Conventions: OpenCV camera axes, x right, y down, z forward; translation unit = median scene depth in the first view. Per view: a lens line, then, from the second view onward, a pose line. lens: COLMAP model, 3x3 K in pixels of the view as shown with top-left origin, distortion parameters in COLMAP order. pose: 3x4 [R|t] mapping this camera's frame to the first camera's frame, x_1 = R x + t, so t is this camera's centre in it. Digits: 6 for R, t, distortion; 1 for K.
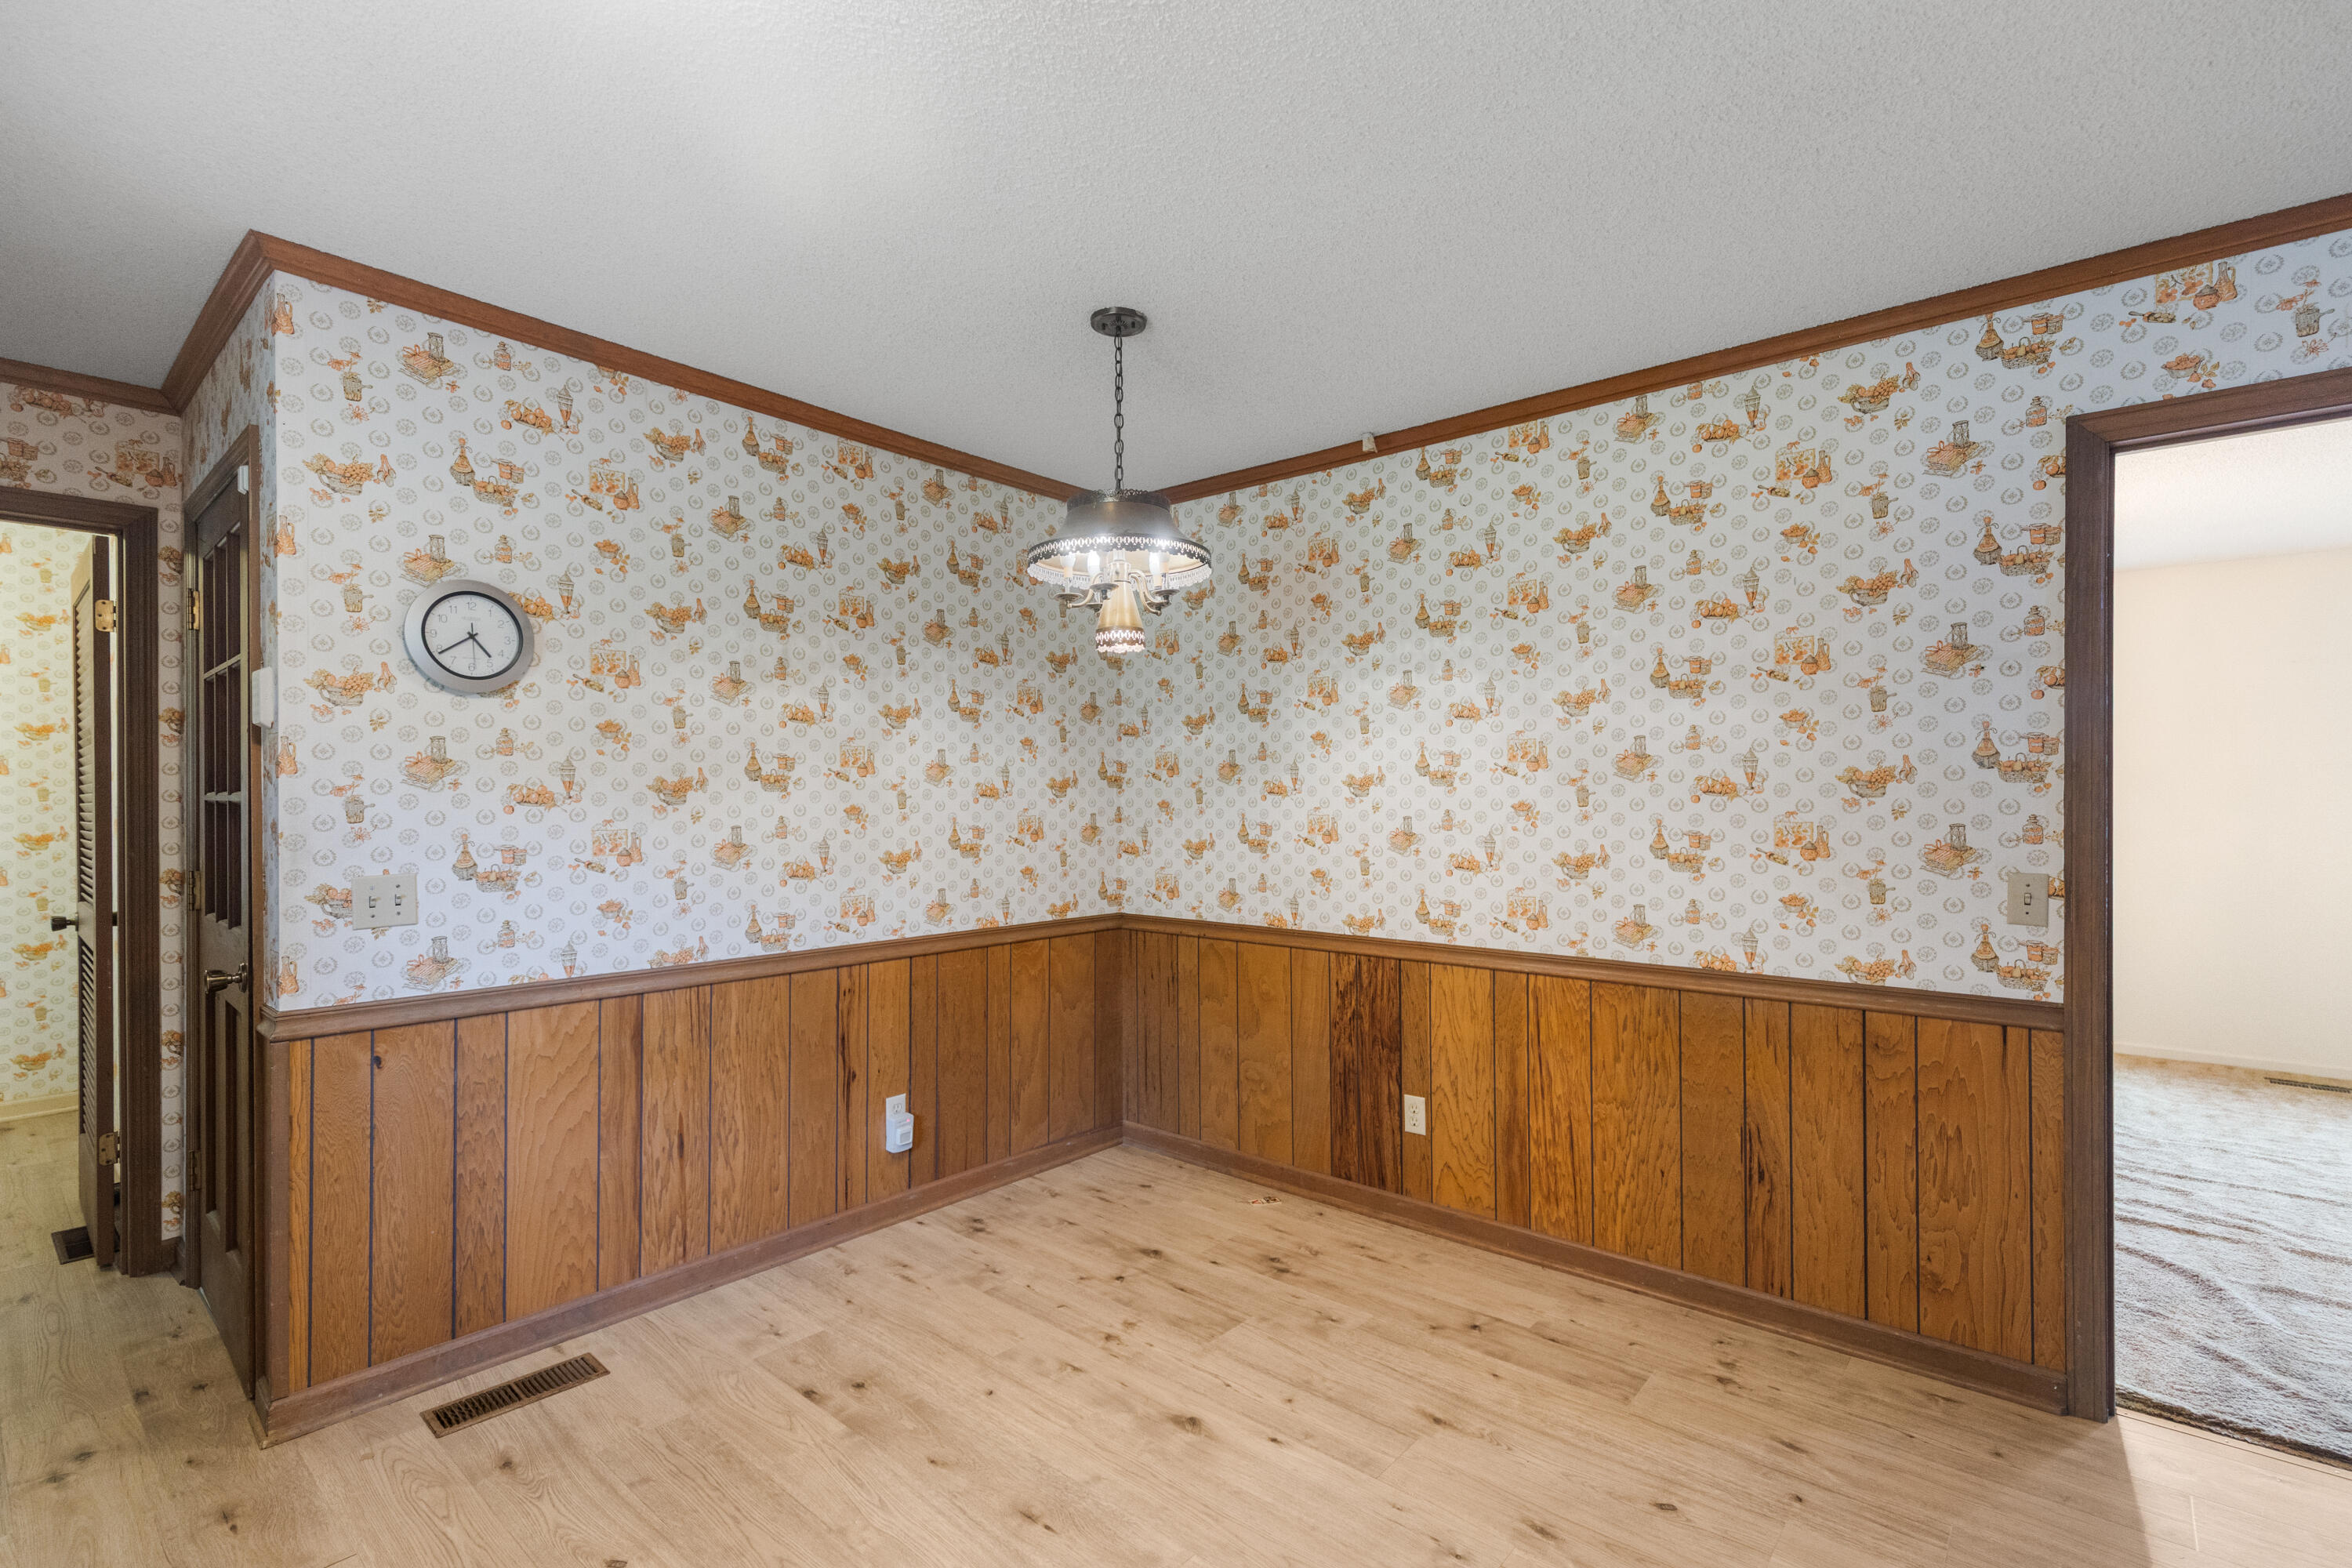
lens RADIAL K [[1080.3, 0, 1174.7], [0, 1080.3, 796.2], [0, 0, 1]] dist [0.011535, -0.003226]
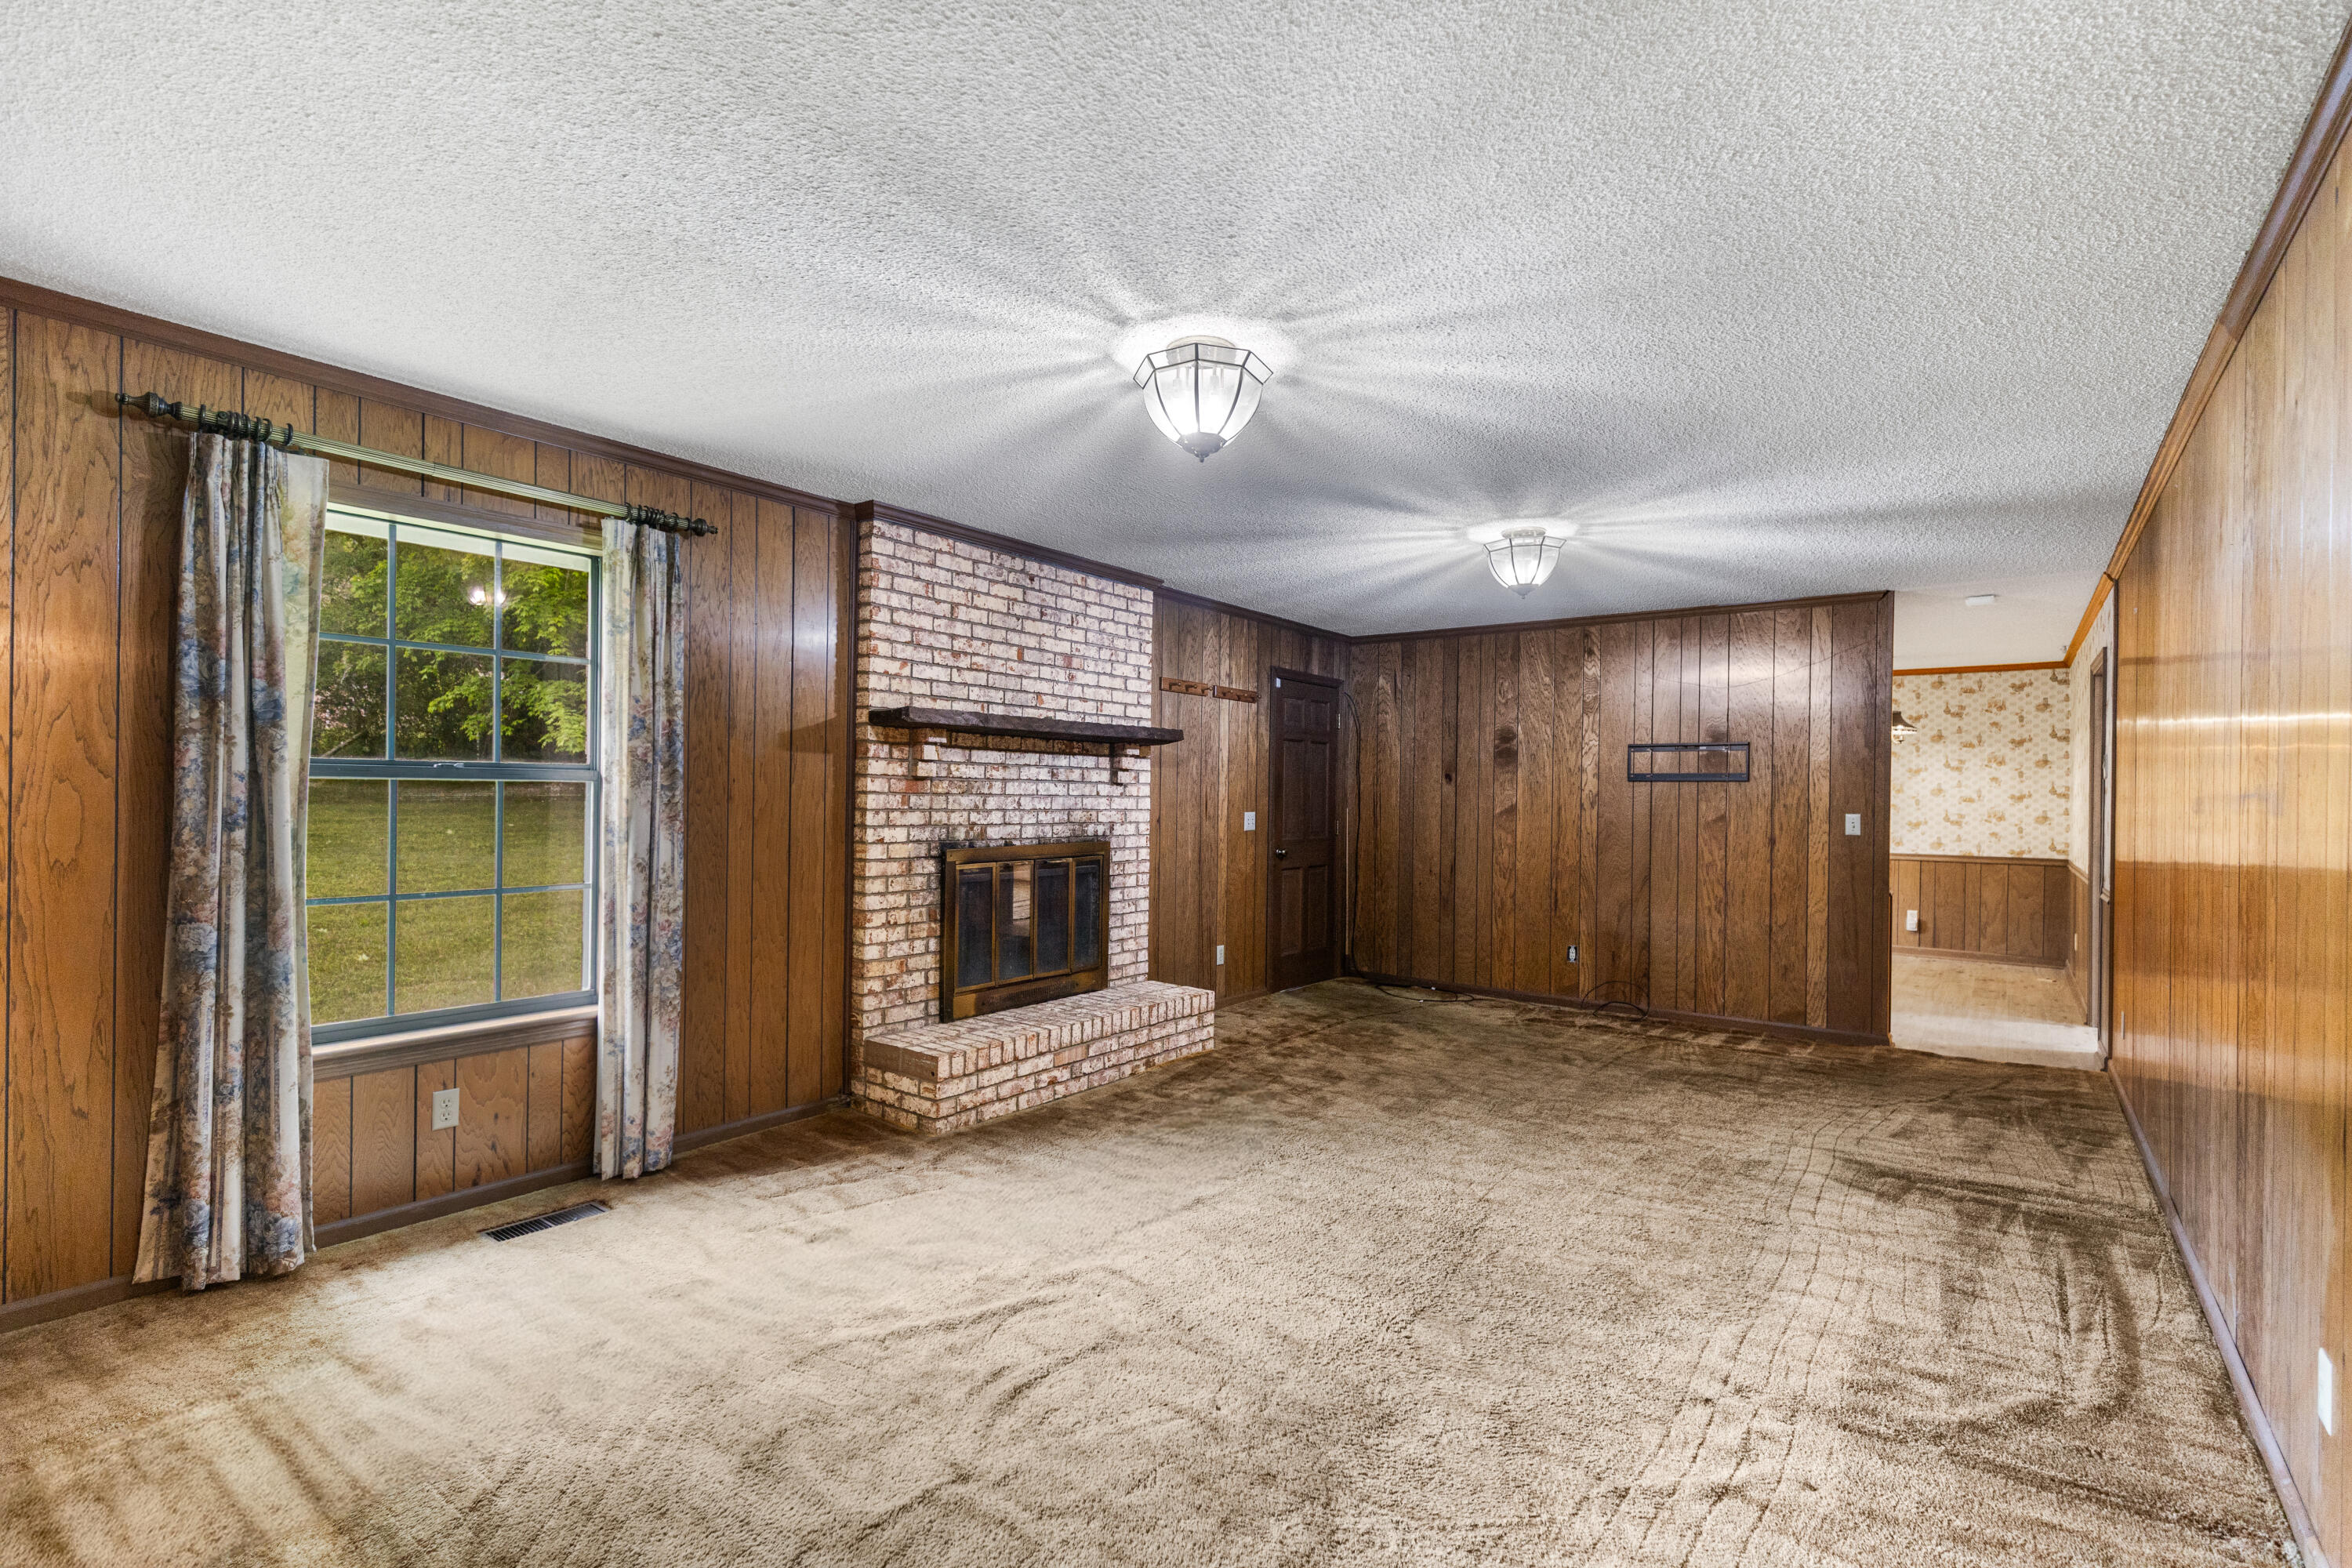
lens RADIAL K [[1080.3, 0, 1166.9], [0, 1080.3, 797.4], [0, 0, 1]] dist [0.011535, -0.003226]
pose [[0.053750, 0.002140, -0.998552, 2.919163], [-0.010359, 0.999945, 0.001585, 0.007098], [0.998501, 0.010259, 0.053769, -1.263166]]
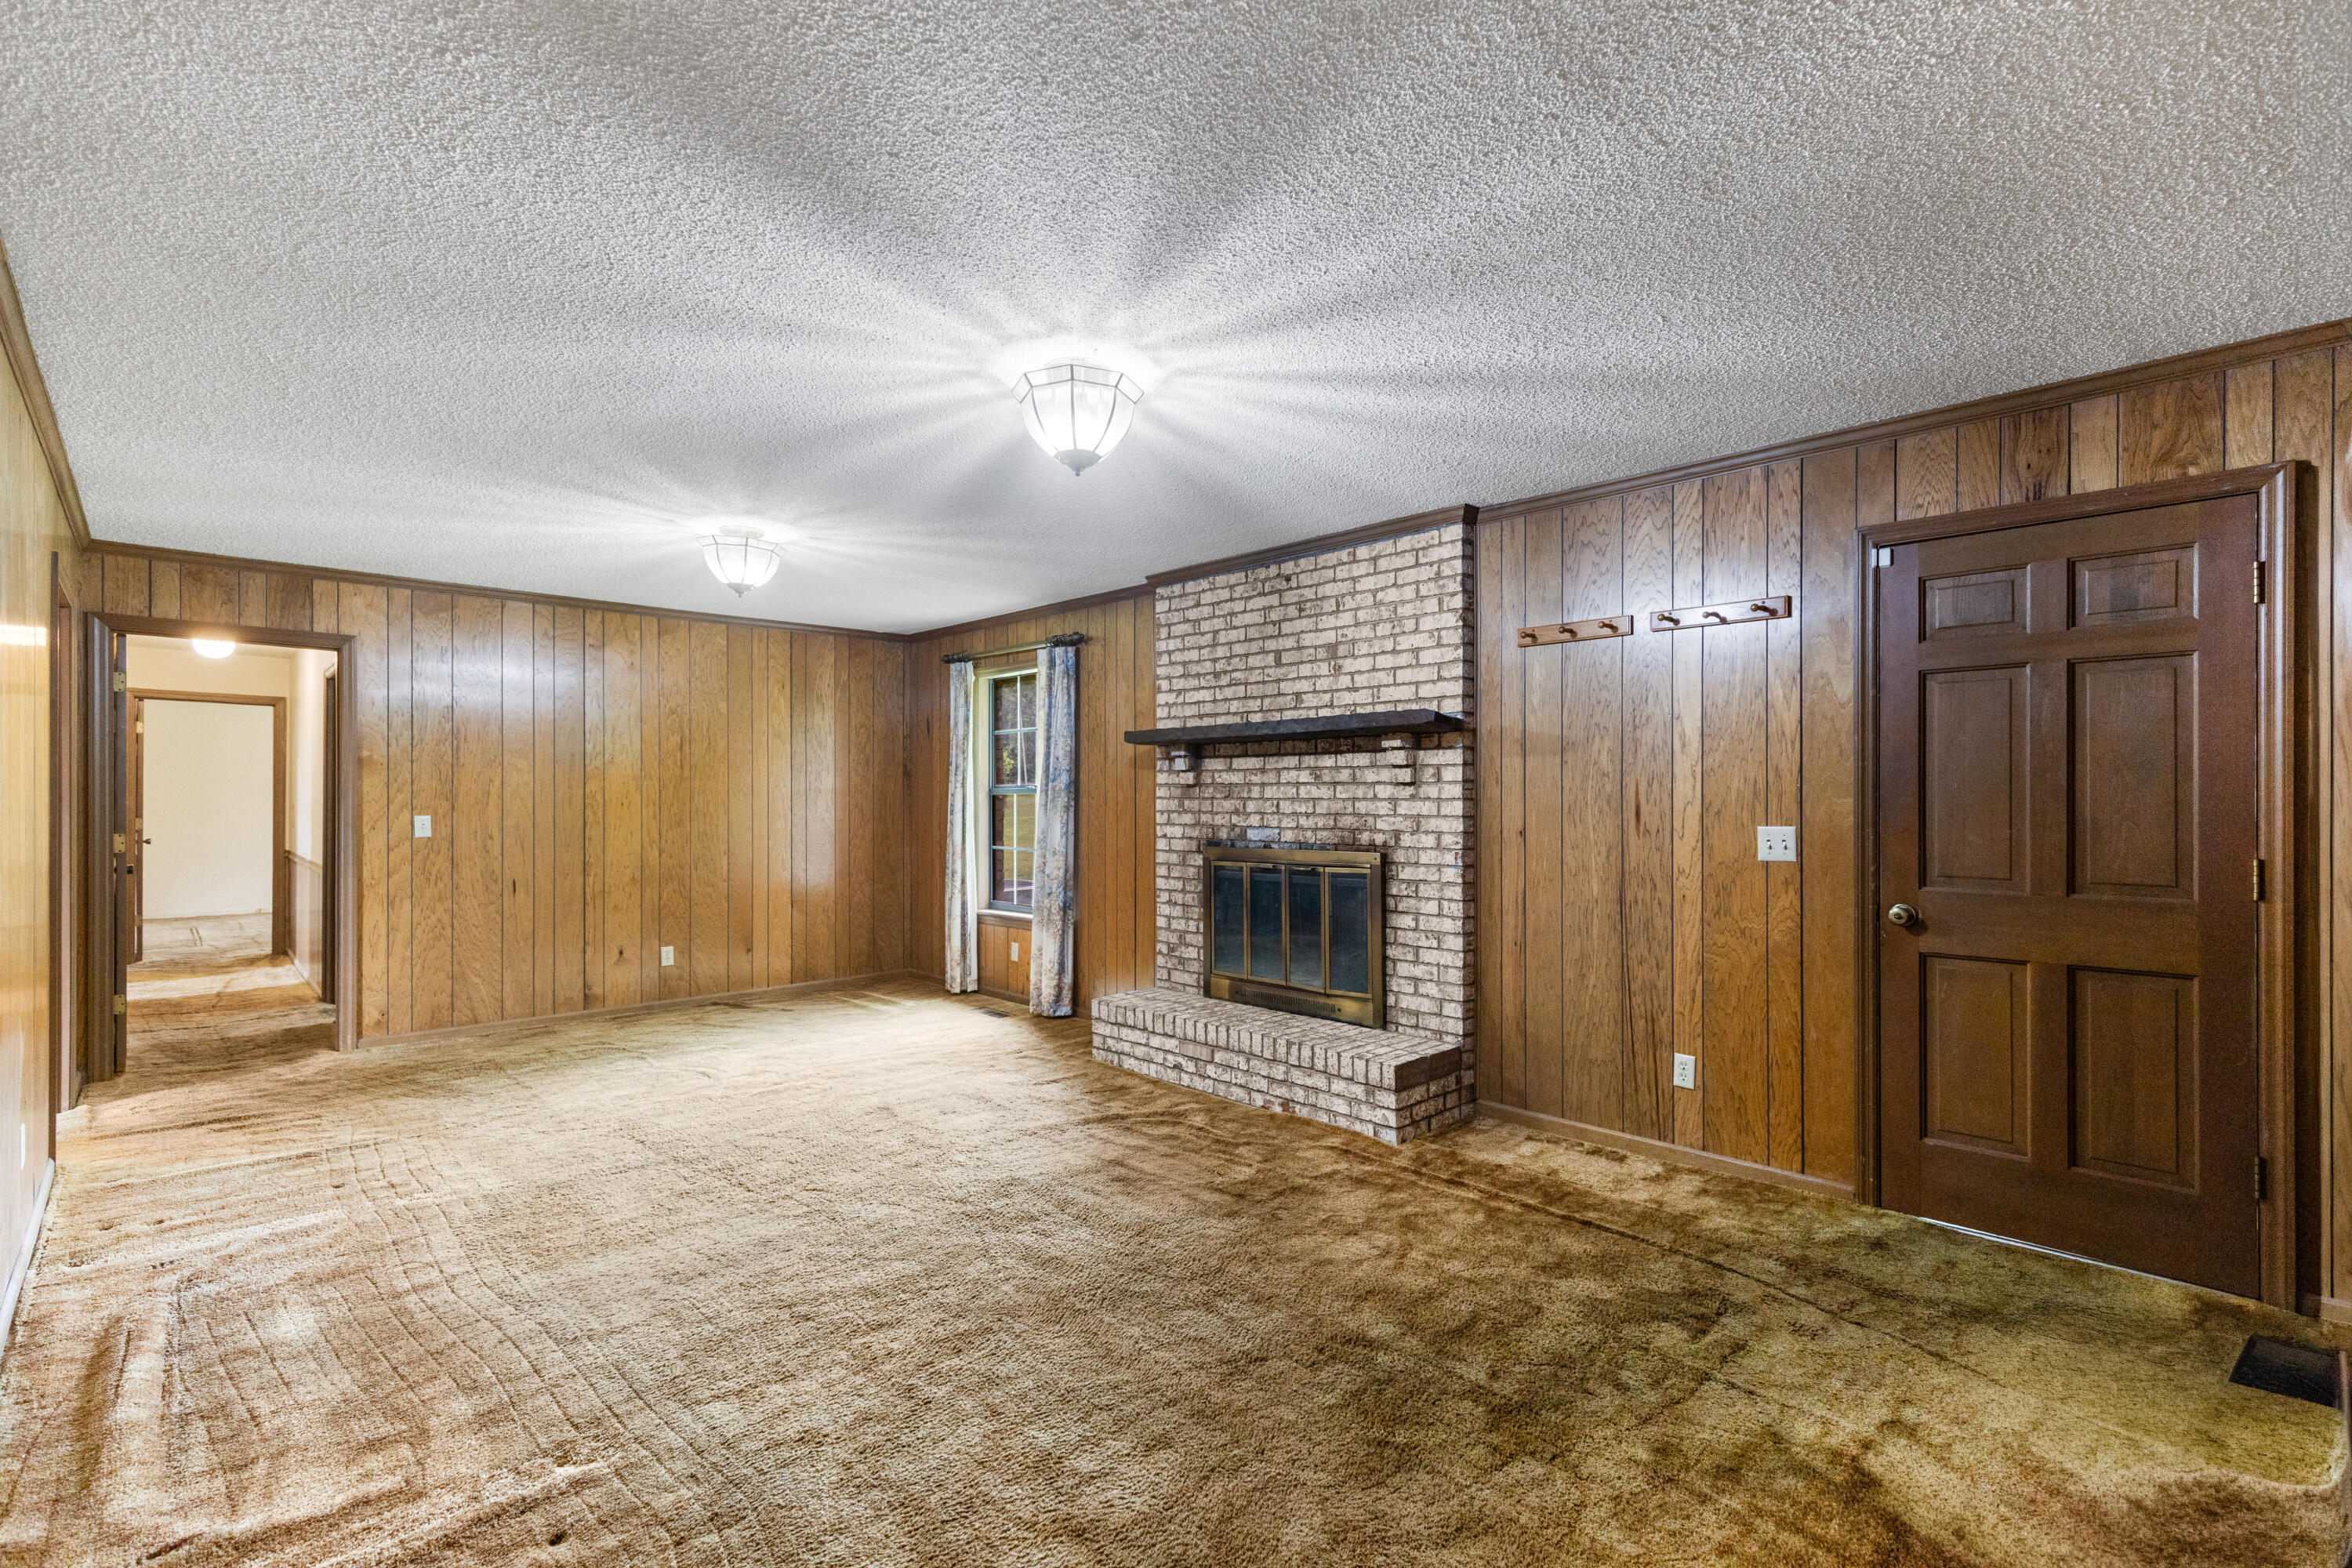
lens RADIAL K [[1080.3, 0, 1169.2], [0, 1080.3, 791.5], [0, 0, 1]] dist [0.011535, -0.003226]
pose [[-0.992924, 0.001535, 0.118742, 1.047158], [0.000718, 0.999976, -0.006925, 0.008966], [-0.118750, -0.006790, -0.992901, 0.429104]]
